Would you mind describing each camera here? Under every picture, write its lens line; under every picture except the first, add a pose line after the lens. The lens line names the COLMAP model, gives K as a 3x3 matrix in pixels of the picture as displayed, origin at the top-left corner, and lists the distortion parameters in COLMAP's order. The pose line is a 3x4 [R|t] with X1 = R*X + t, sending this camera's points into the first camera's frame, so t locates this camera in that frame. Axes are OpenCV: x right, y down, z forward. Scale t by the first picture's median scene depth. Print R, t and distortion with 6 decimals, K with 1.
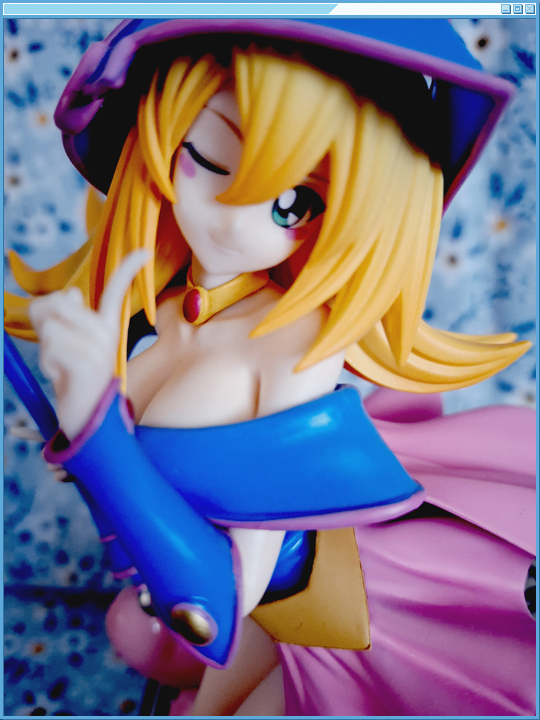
lens RADIAL K [[537.9, 0, 270.0], [0, 537.9, 360.0], [0, 0, 1]] dist [-0.044597, -0.001632]
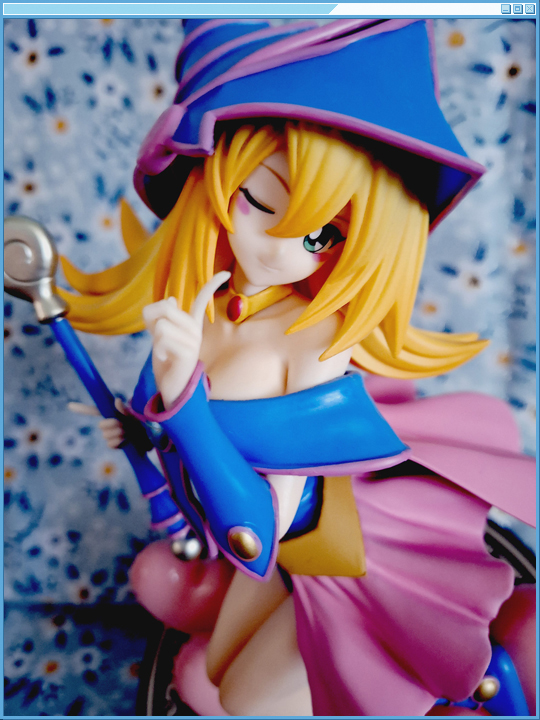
lens RADIAL K [[518.4, 0, 270.0], [0, 518.4, 360.0], [0, 0, 1]] dist [0.002560, 0.000842]
pose [[0.998942, 0.021892, 0.040445, -0.124025], [-0.022333, 0.999696, 0.010490, 0.010070], [-0.040203, -0.011382, 0.999127, -0.292602]]
